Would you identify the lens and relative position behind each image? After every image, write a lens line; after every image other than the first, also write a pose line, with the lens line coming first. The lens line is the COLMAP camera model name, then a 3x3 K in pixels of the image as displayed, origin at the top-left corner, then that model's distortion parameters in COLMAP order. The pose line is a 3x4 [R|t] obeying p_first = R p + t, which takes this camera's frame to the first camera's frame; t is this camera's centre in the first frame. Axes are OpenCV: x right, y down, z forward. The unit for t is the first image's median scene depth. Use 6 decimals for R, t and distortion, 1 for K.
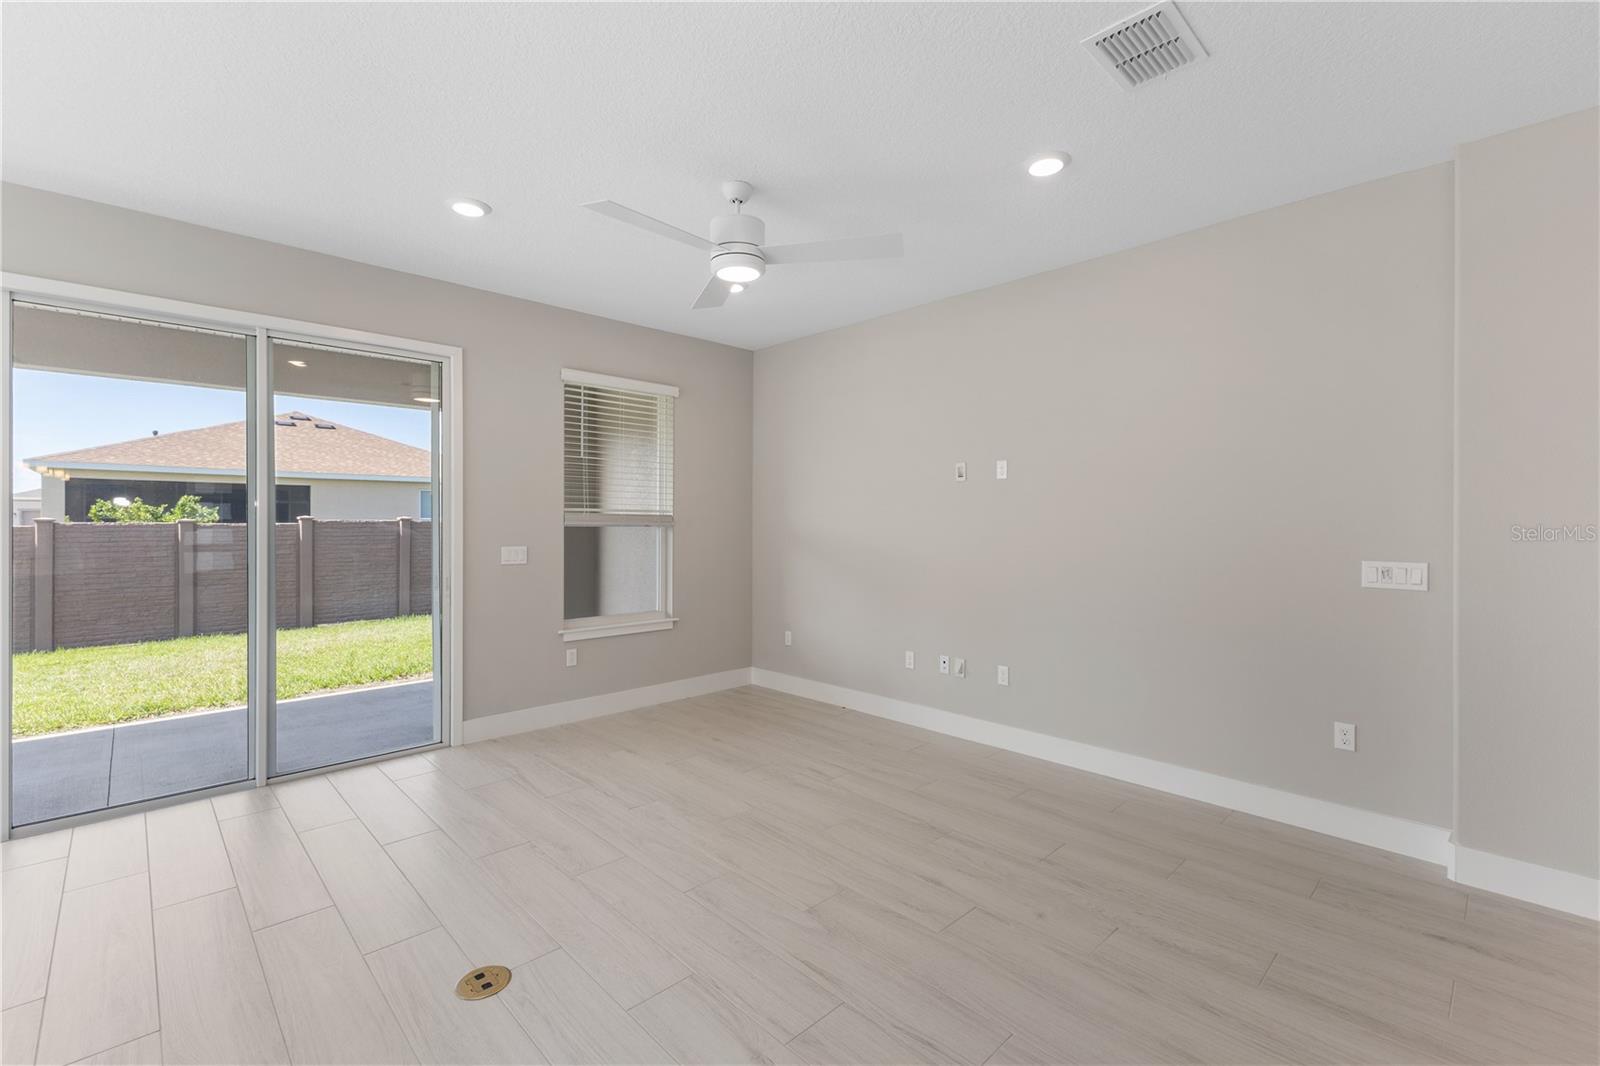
lens RADIAL K [[692.7, 0, 802.7], [0, 692.7, 516.0], [0, 0, 1]] dist [0.011287, -0.002859]
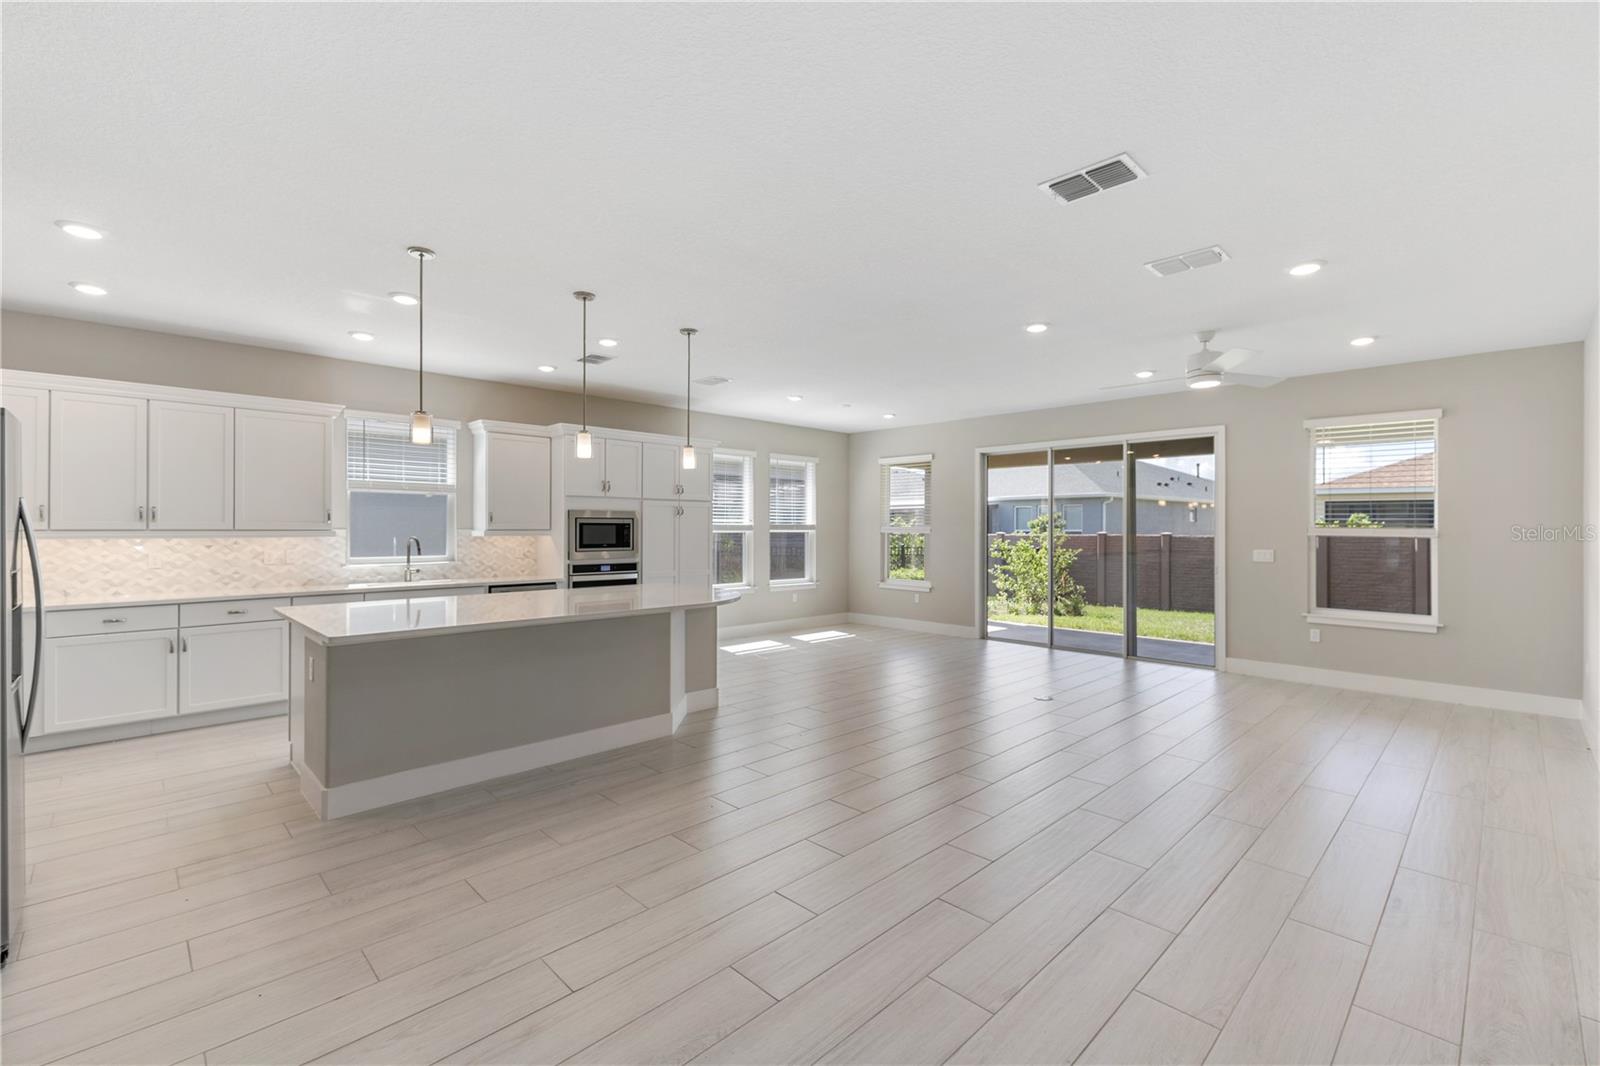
lens RADIAL K [[692.7, 0, 803.1], [0, 692.7, 525.1], [0, 0, 1]] dist [0.011287, -0.002859]
pose [[0.004532, -0.007386, -0.999962, 0.792088], [0.002100, 0.999971, -0.007377, 0.000368], [0.999988, -0.002067, 0.004547, 0.011906]]
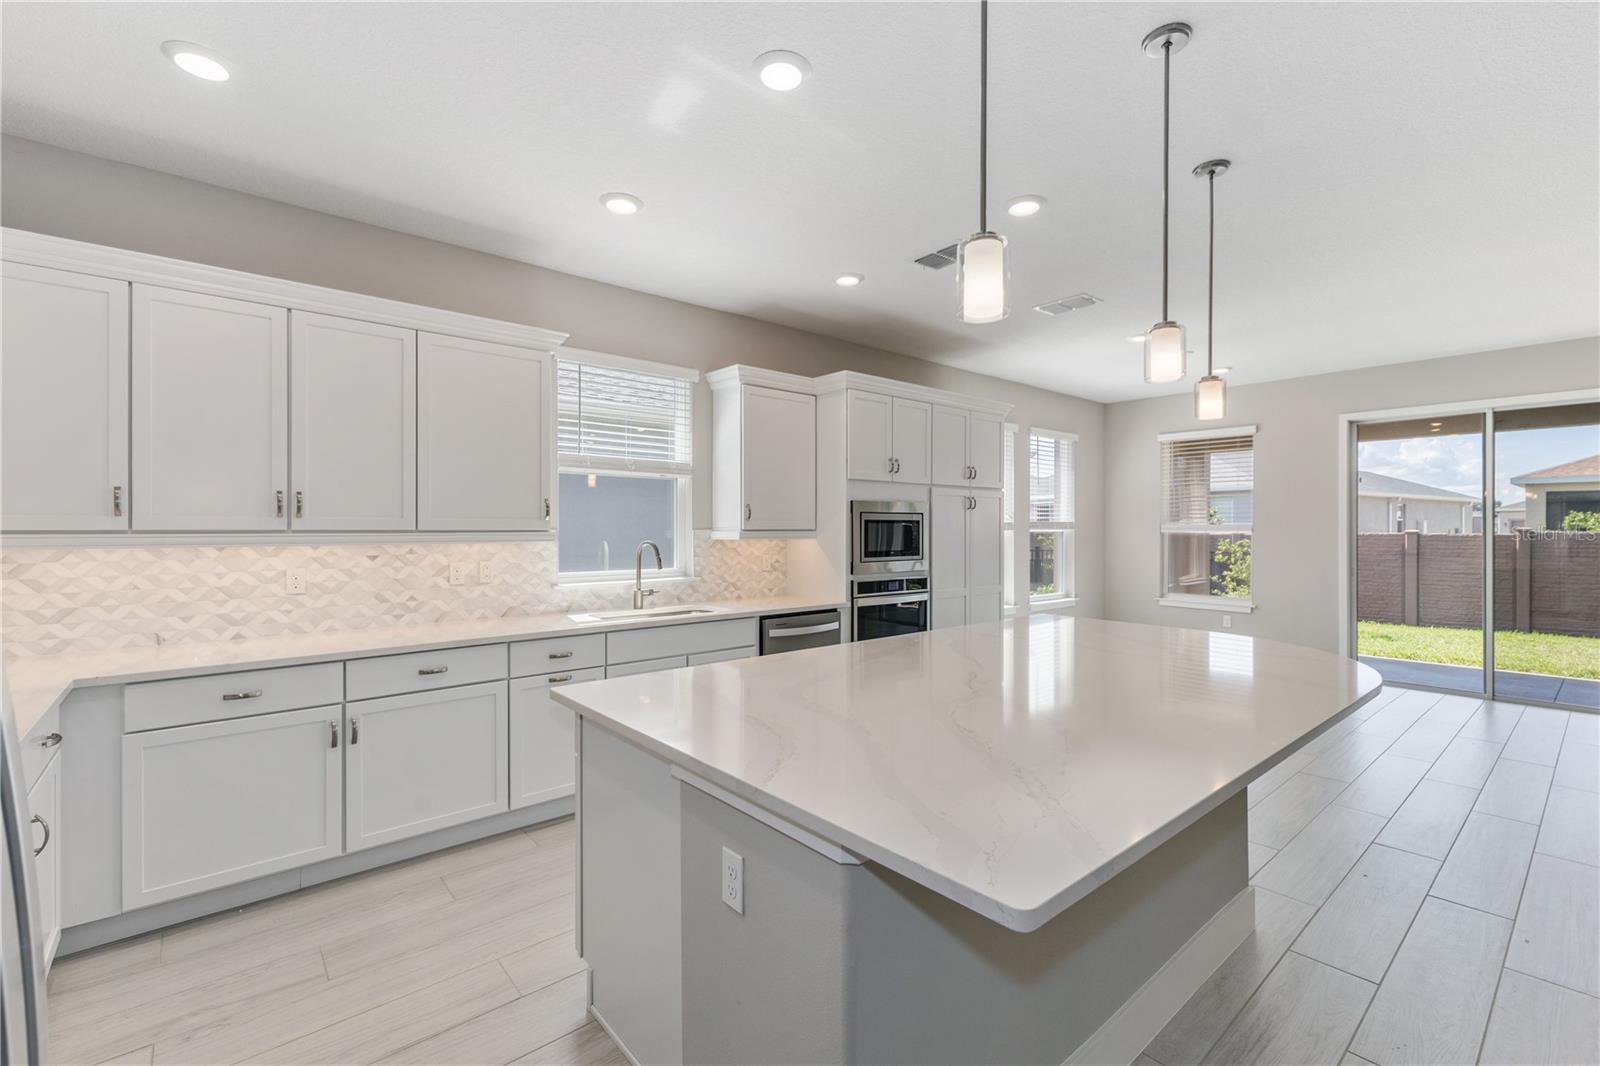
lens RADIAL K [[692.7, 0, 801.3], [0, 692.7, 530.0], [0, 0, 1]] dist [0.011287, -0.002859]
pose [[-0.063708, 0.001383, -0.997968, 0.429213], [0.004706, 0.999988, 0.001086, -0.001637], [0.997957, -0.004627, -0.063714, -0.366966]]
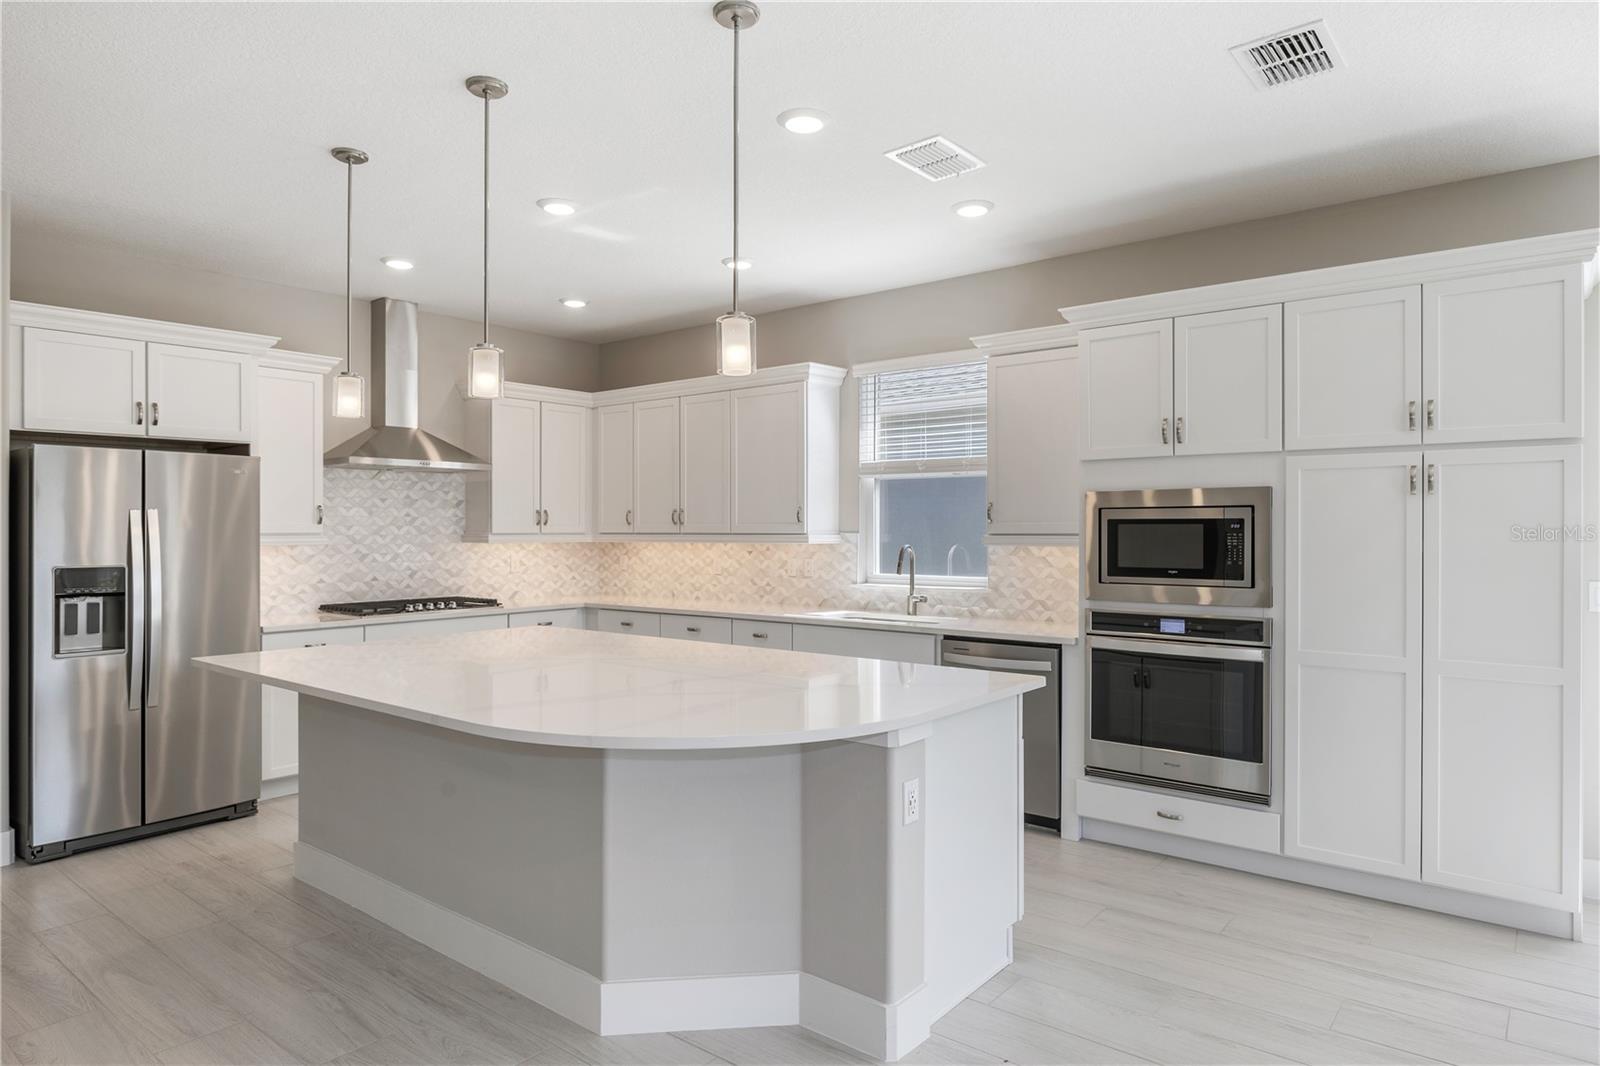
lens RADIAL K [[952.4, 0, 805.3], [0, 952.4, 529.8], [0, 0, 1]] dist [-0.003225, 0.000014]
pose [[-0.992373, -0.001317, -0.123266, -0.029738], [-0.000727, 0.999988, -0.004830, -0.000724], [0.123271, -0.004704, -0.992362, 0.315736]]
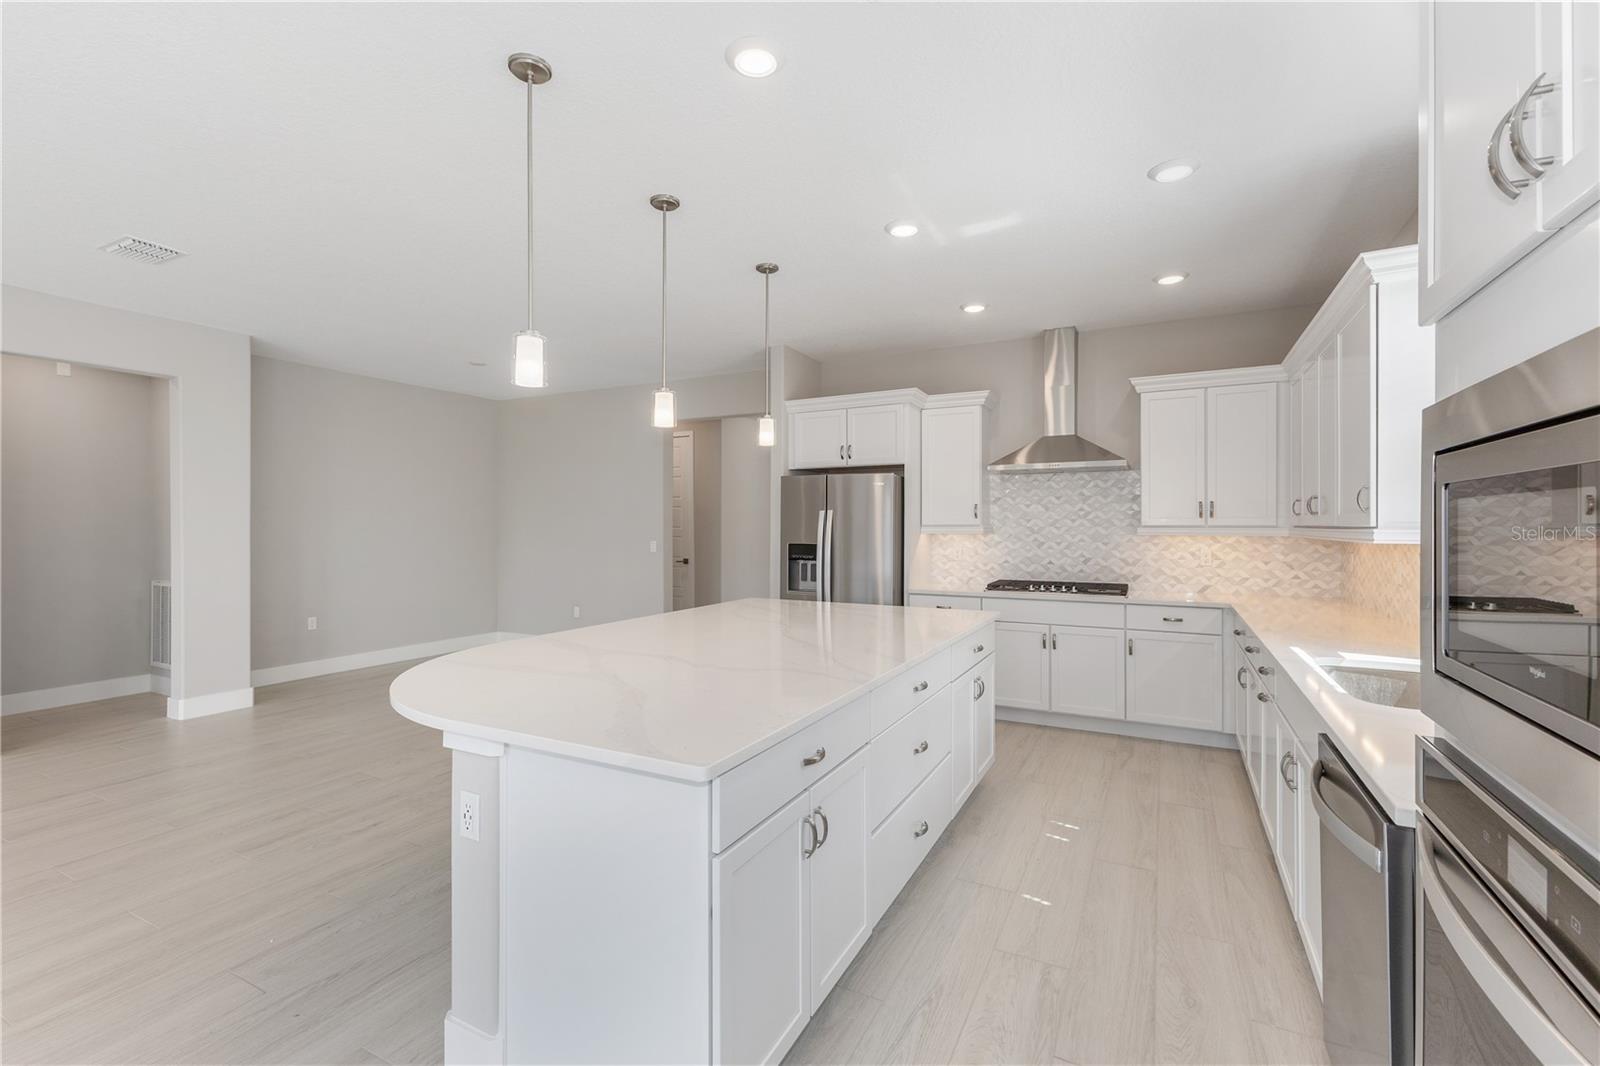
lens RADIAL K [[692.7, 0, 803.5], [0, 692.7, 522.1], [0, 0, 1]] dist [0.011287, -0.002859]
pose [[-0.316088, 0.001399, 0.948729, -0.443641], [-0.005640, 0.999978, -0.003354, -0.000889], [-0.948713, -0.006411, -0.316073, -0.147615]]
